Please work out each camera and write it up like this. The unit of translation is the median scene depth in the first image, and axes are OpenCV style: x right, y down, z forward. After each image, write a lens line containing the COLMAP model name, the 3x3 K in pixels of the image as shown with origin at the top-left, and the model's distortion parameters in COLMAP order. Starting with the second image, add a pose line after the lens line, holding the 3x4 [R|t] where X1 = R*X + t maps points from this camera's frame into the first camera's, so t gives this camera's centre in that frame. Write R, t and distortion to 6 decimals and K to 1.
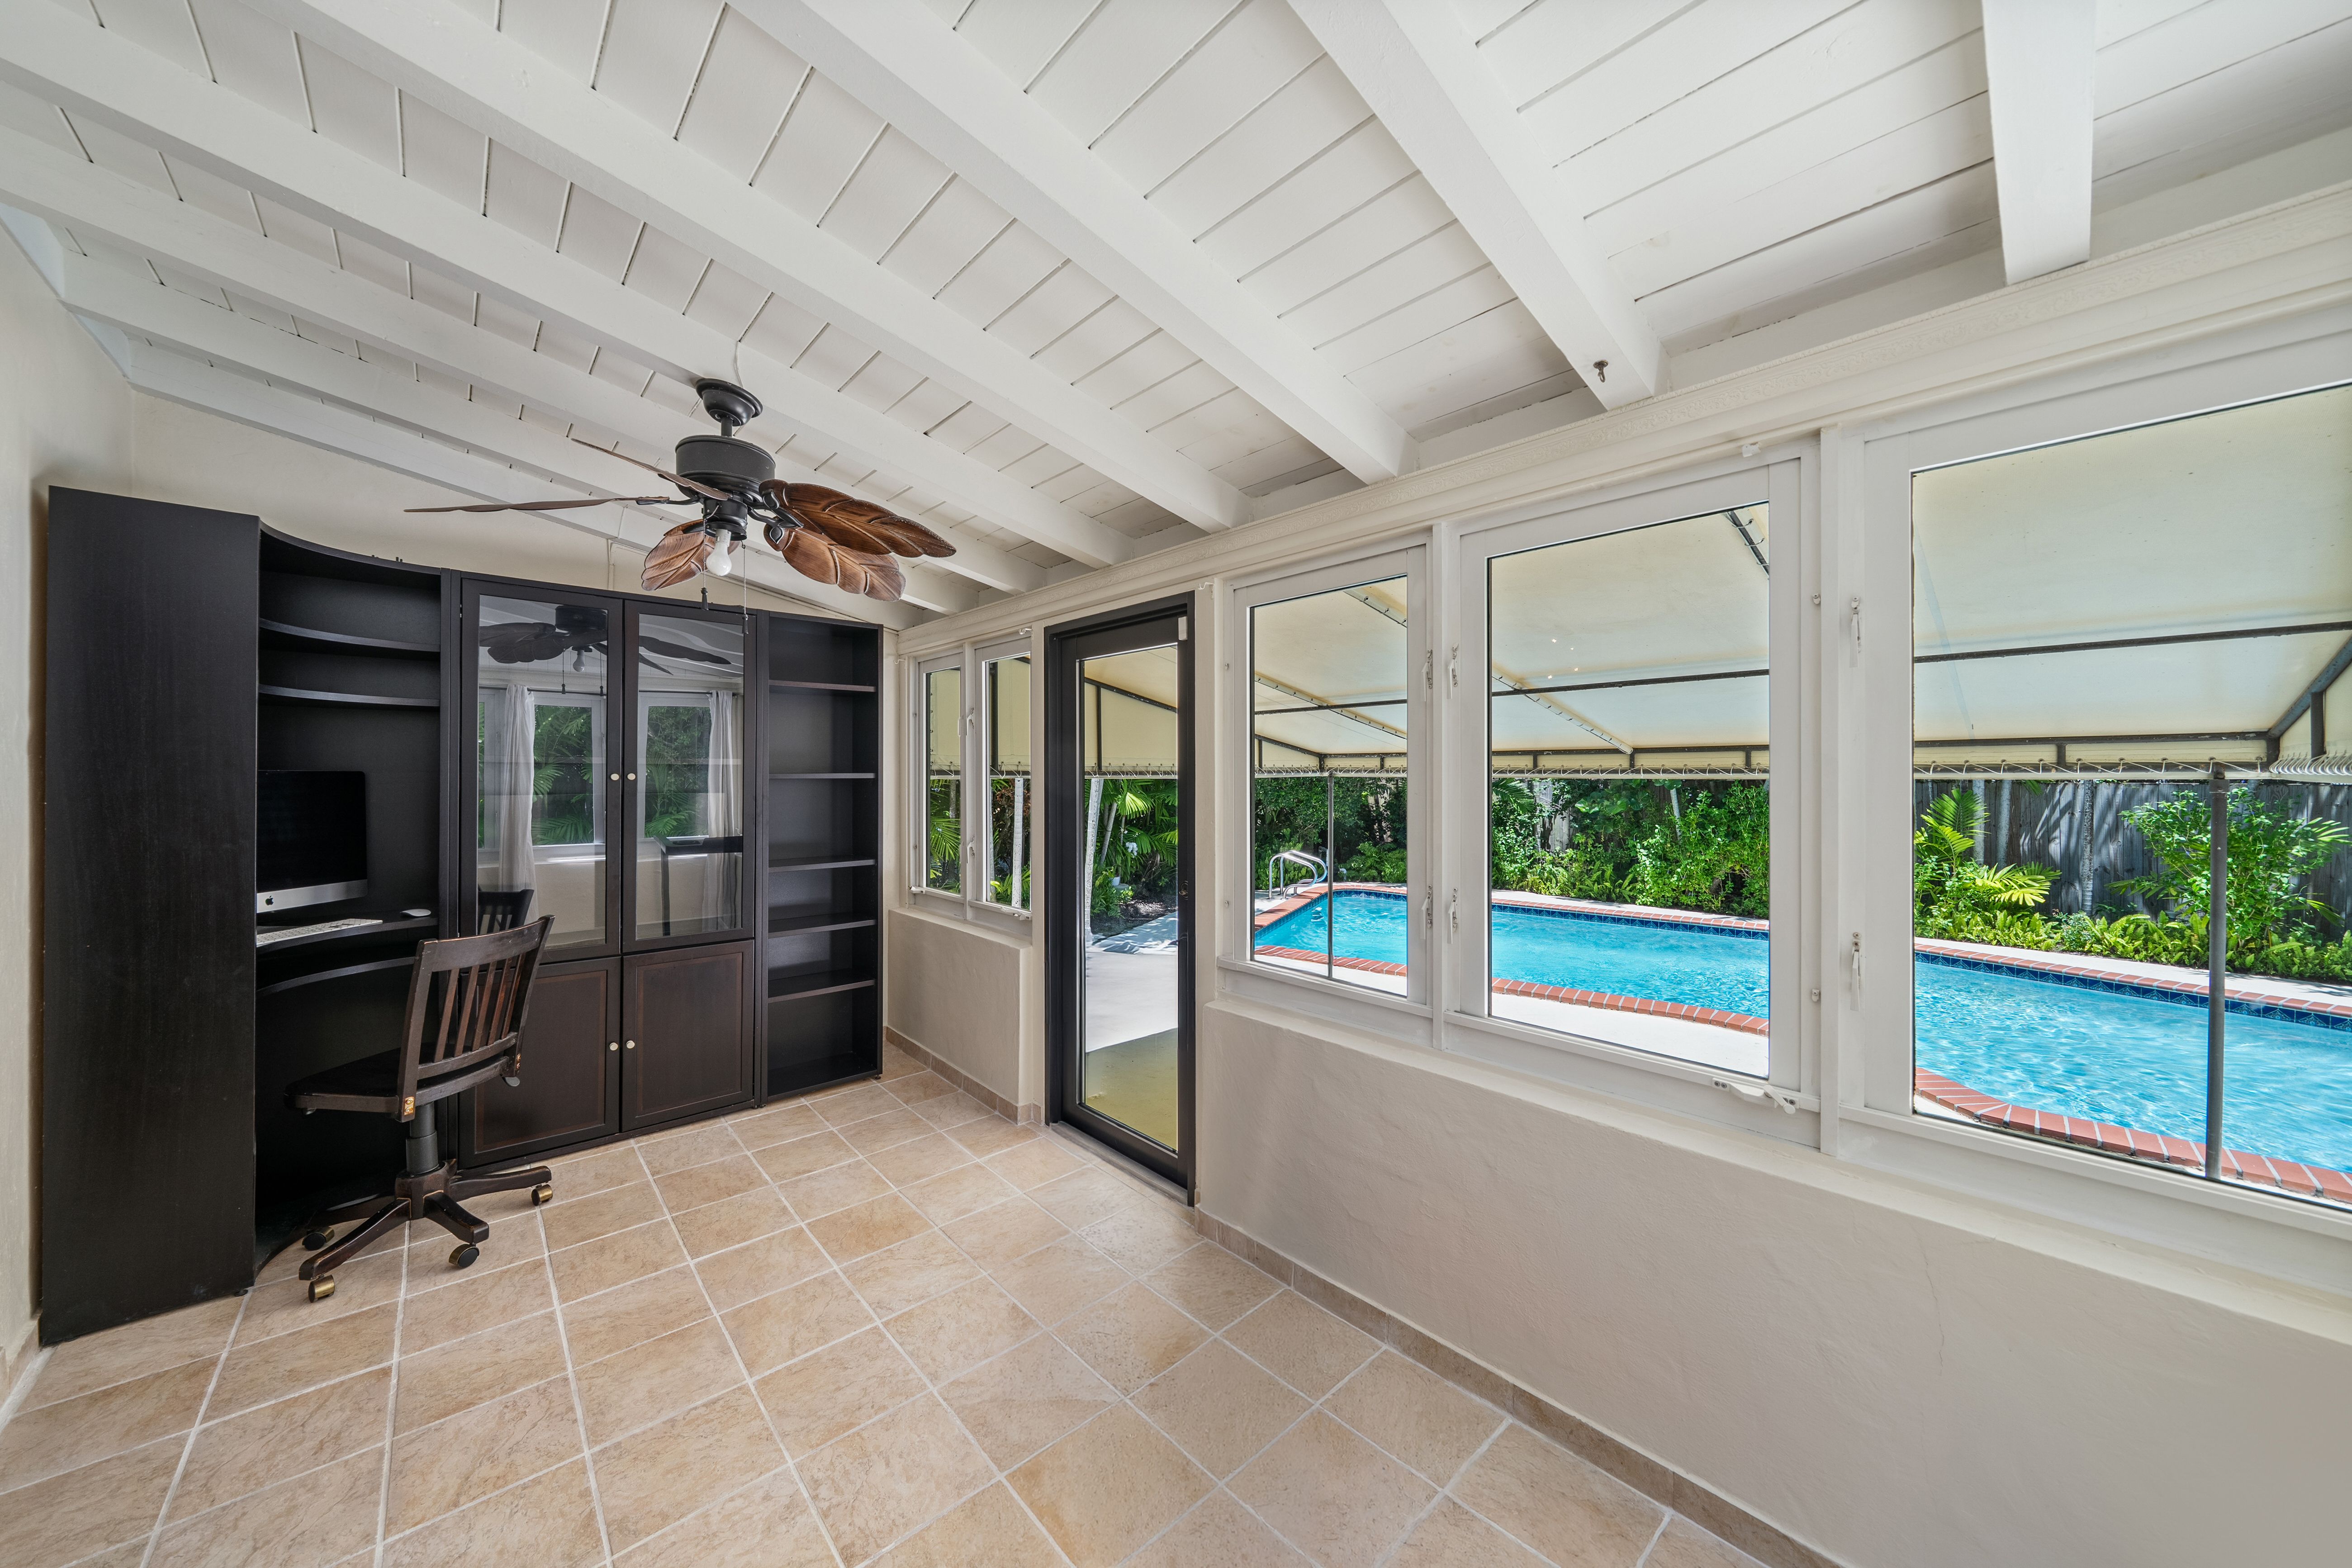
lens RADIAL K [[801.5, 0, 1090.9], [0, 801.5, 765.9], [0, 0, 1]] dist [0.000045, -0.000051]
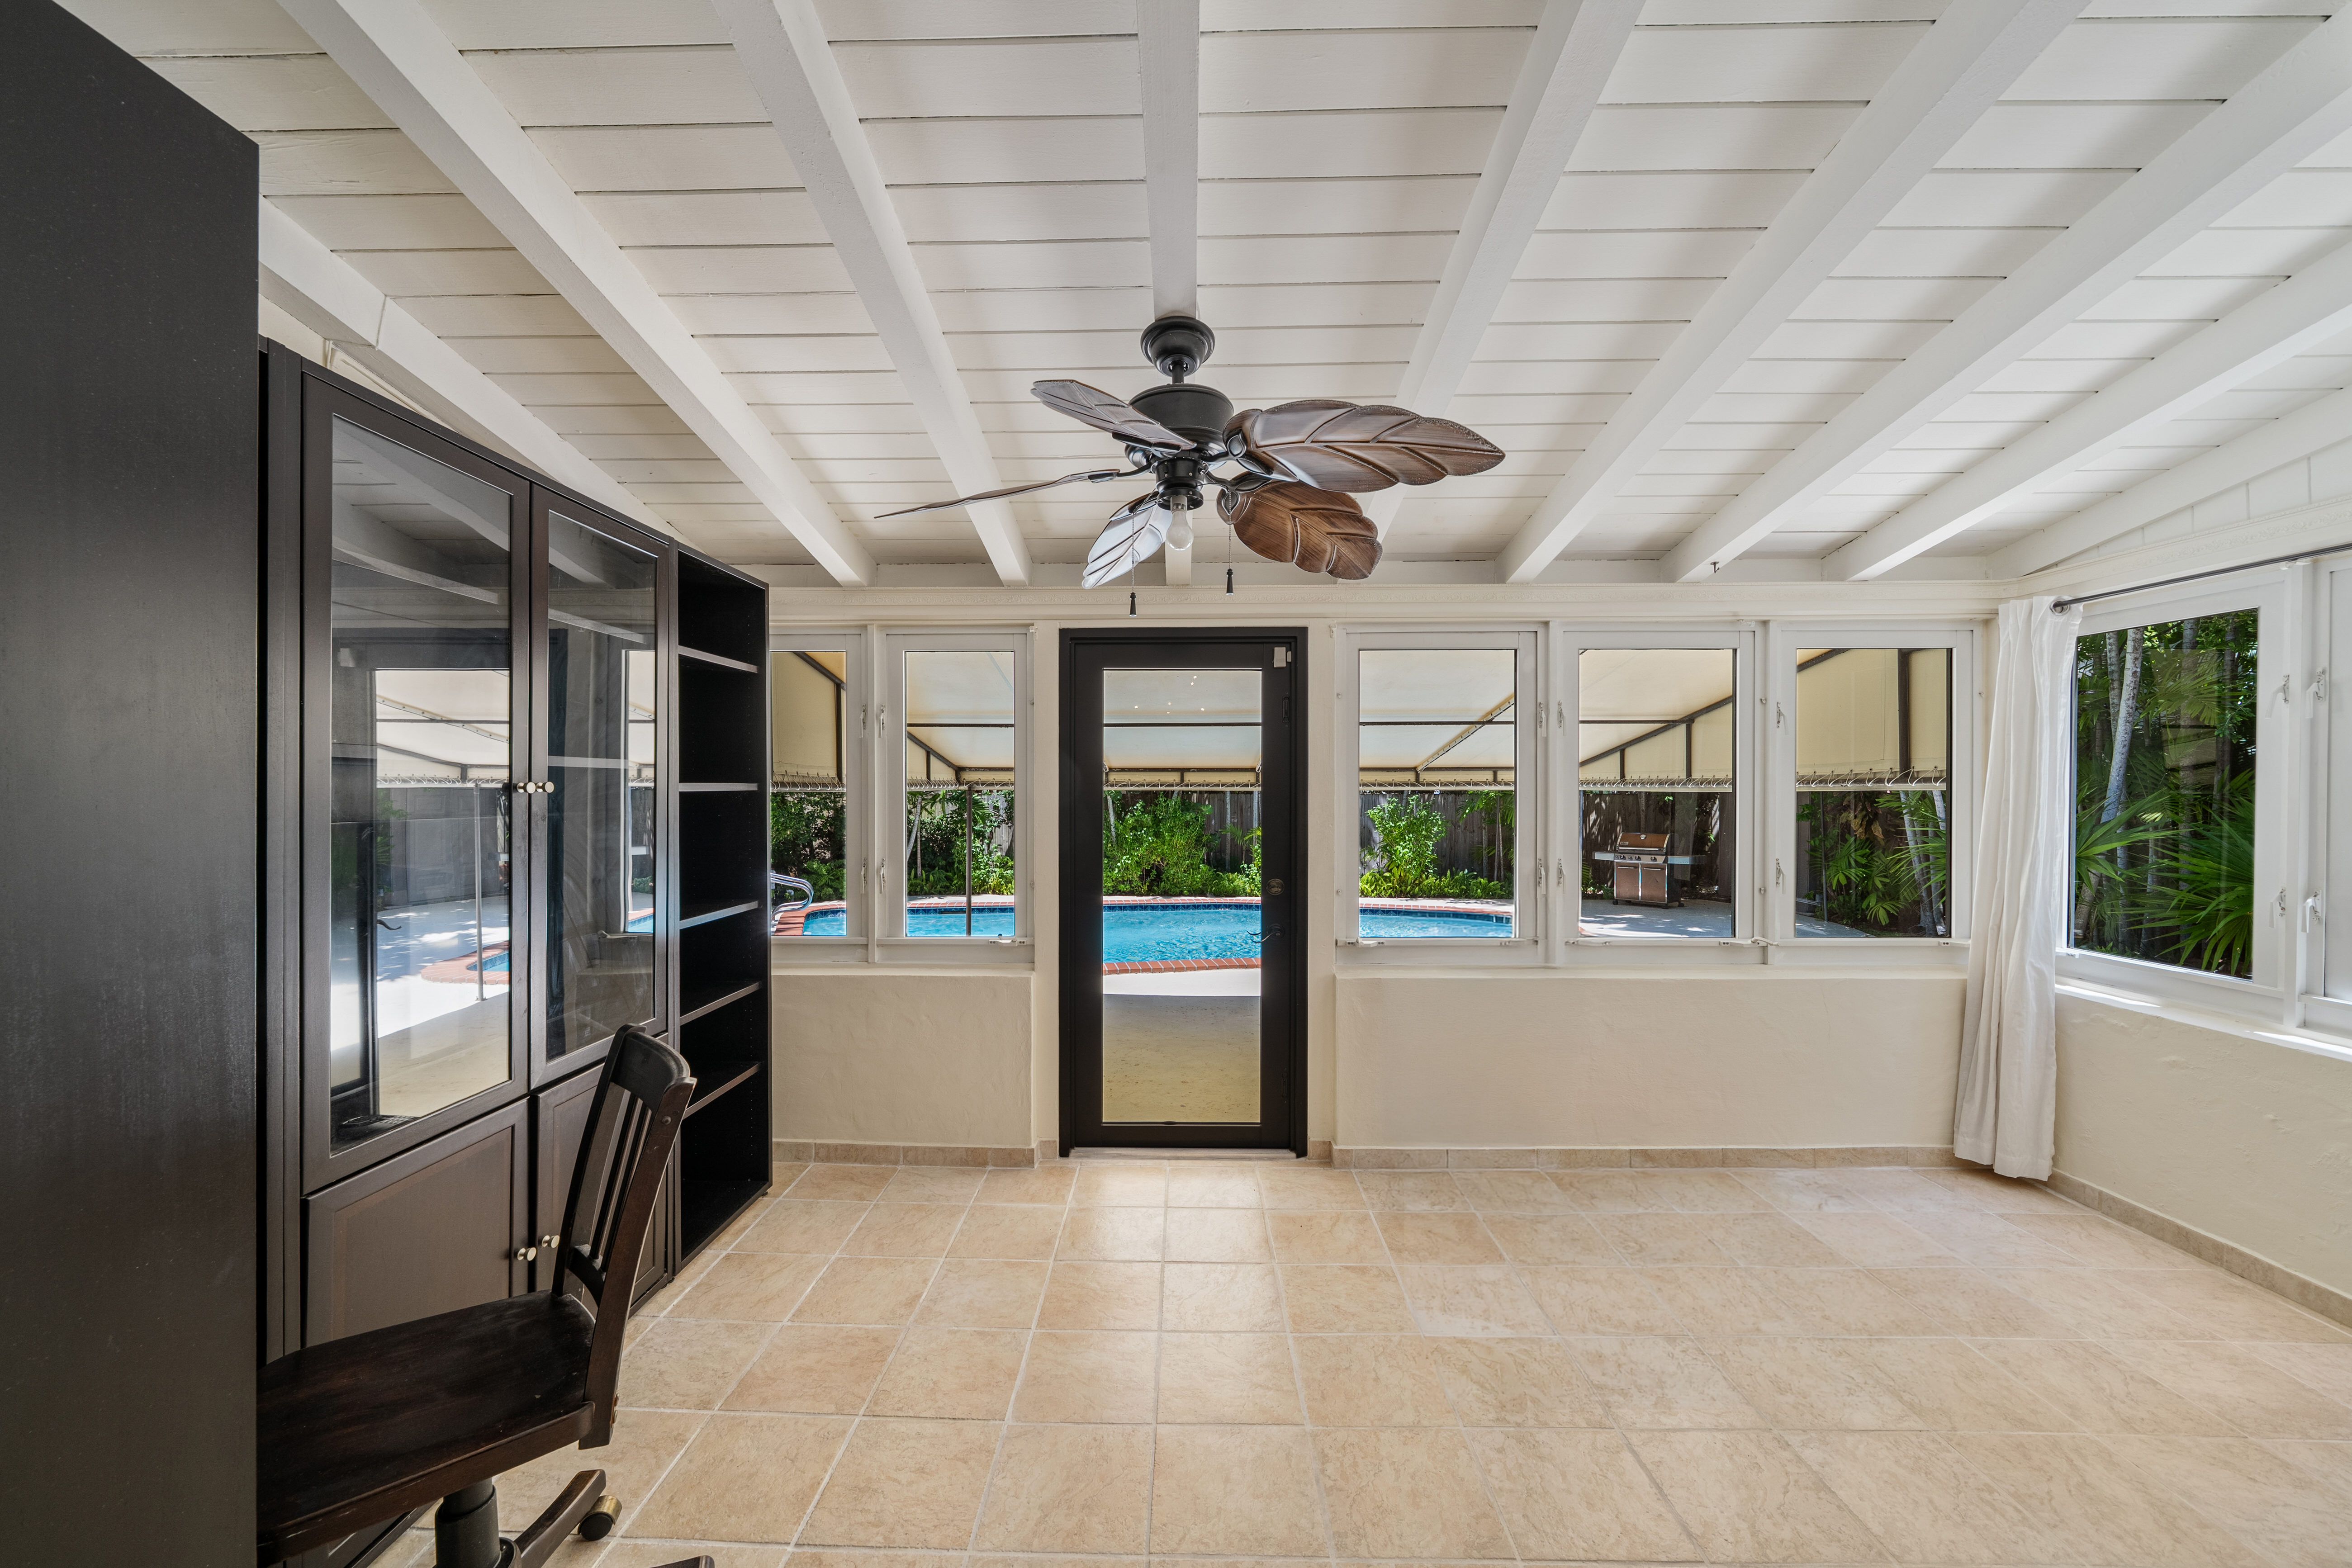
lens RADIAL K [[851.8, 0, 1106.6], [0, 851.8, 788.2], [0, 0, 1]] dist [0.000410, 0.000006]
pose [[0.694951, 0.000135, 0.719057, -0.753110], [-0.007278, 0.999950, 0.006847, 0.006091], [-0.719020, -0.009991, 0.694917, 0.275739]]
